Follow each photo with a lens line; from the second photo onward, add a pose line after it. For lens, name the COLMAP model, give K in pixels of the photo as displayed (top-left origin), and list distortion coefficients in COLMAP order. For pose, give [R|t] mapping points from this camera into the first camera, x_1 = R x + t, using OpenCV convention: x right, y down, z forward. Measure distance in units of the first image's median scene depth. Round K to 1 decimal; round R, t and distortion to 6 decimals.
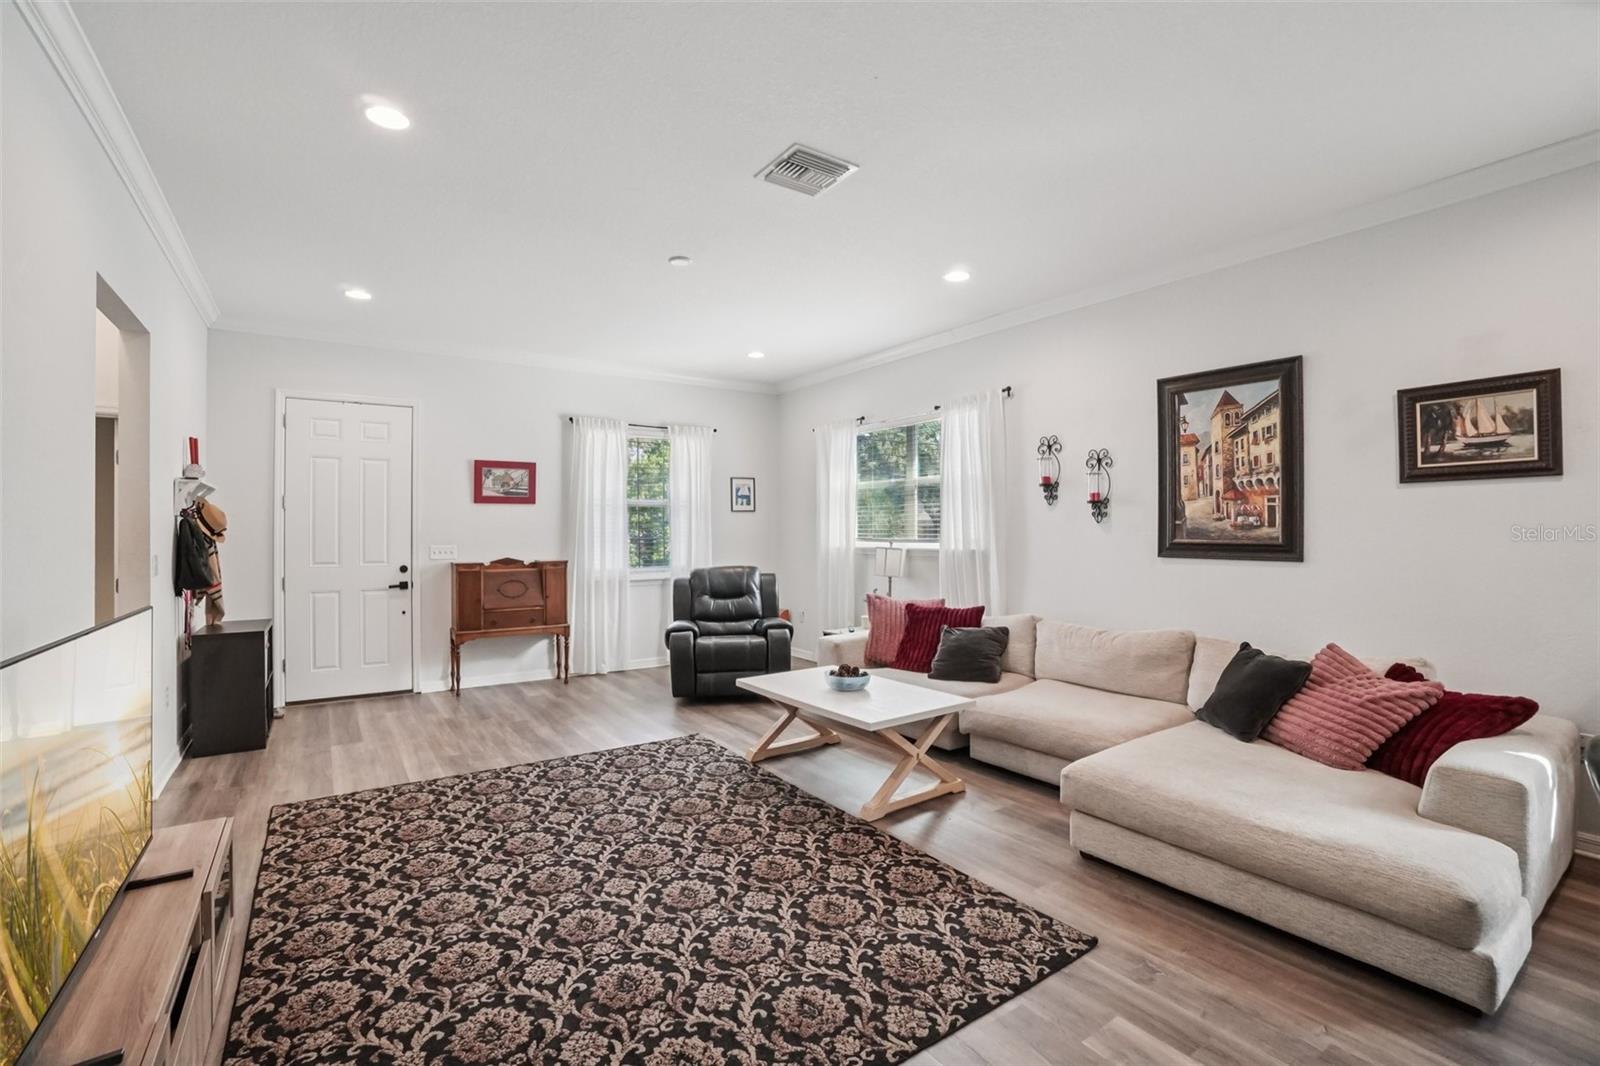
lens RADIAL K [[696.8, 0, 800.0], [0, 696.8, 533.0], [0, 0, 1]] dist [-0.041194, 0.001154]
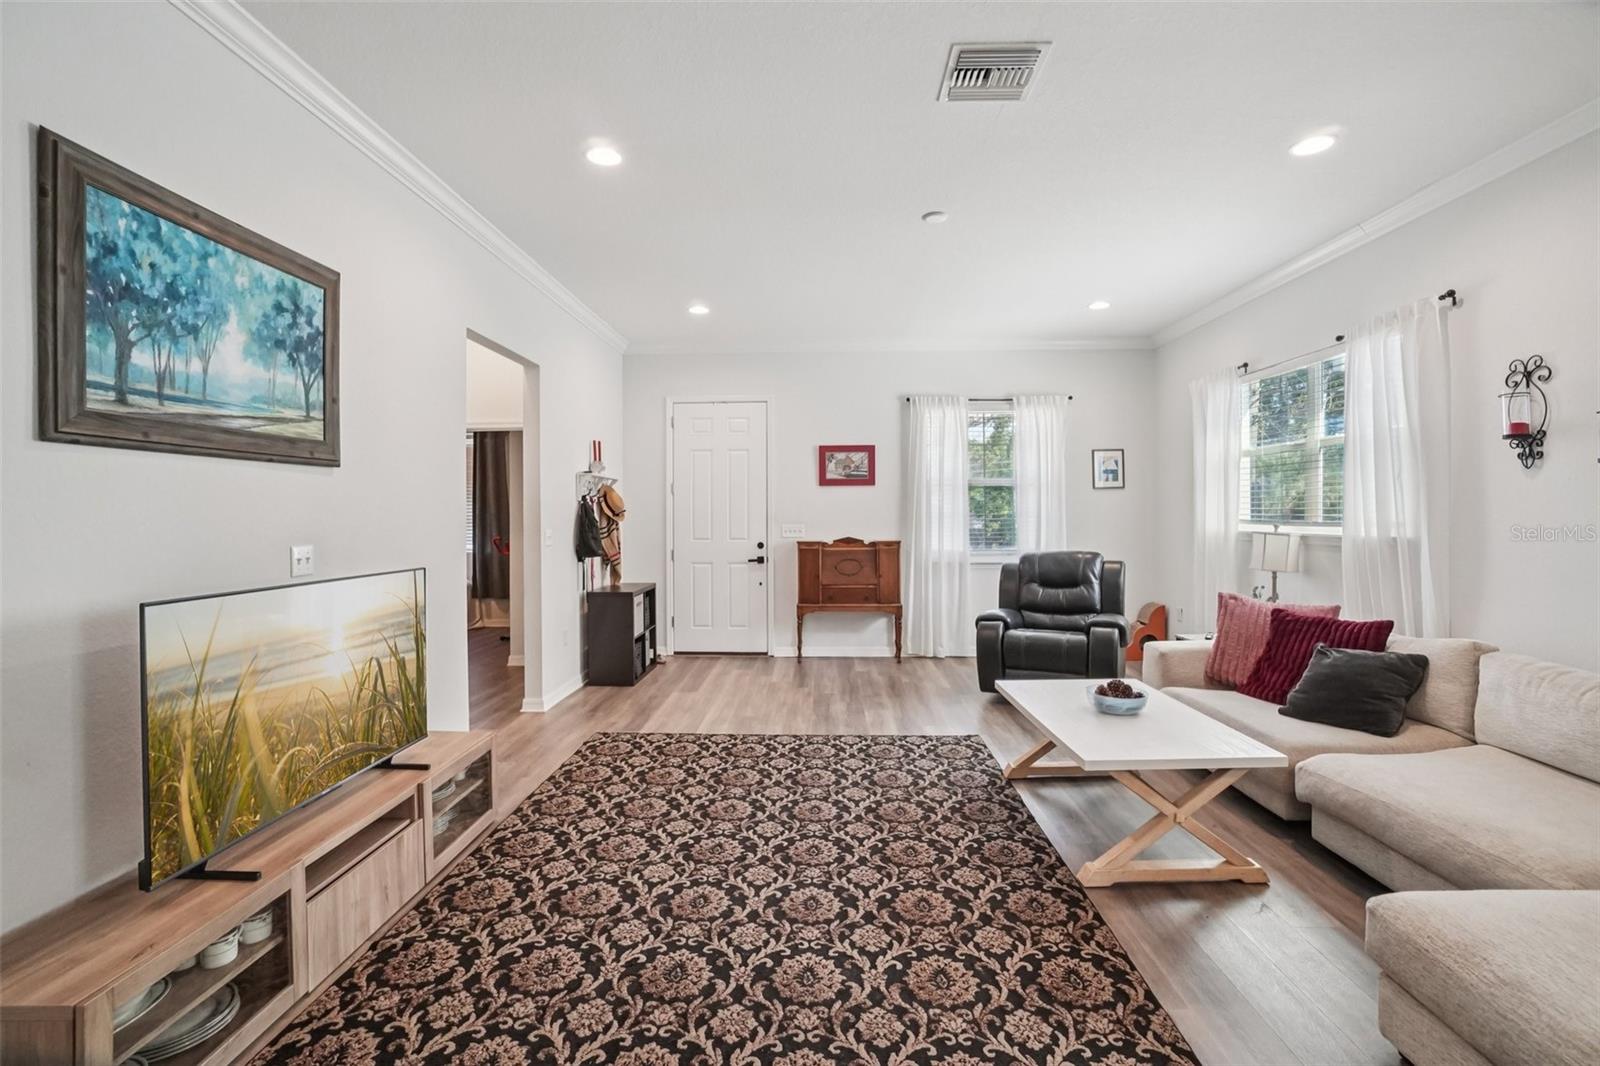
lens RADIAL K [[700.6, 0, 793.5], [0, 700.6, 518.8], [0, 0, 1]] dist [-0.061242, 0.021131]
pose [[0.806567, 0.003275, -0.591134, 0.197278], [0.001669, 0.999968, 0.007818, -0.000681], [0.591140, -0.007292, 0.806536, 0.132292]]
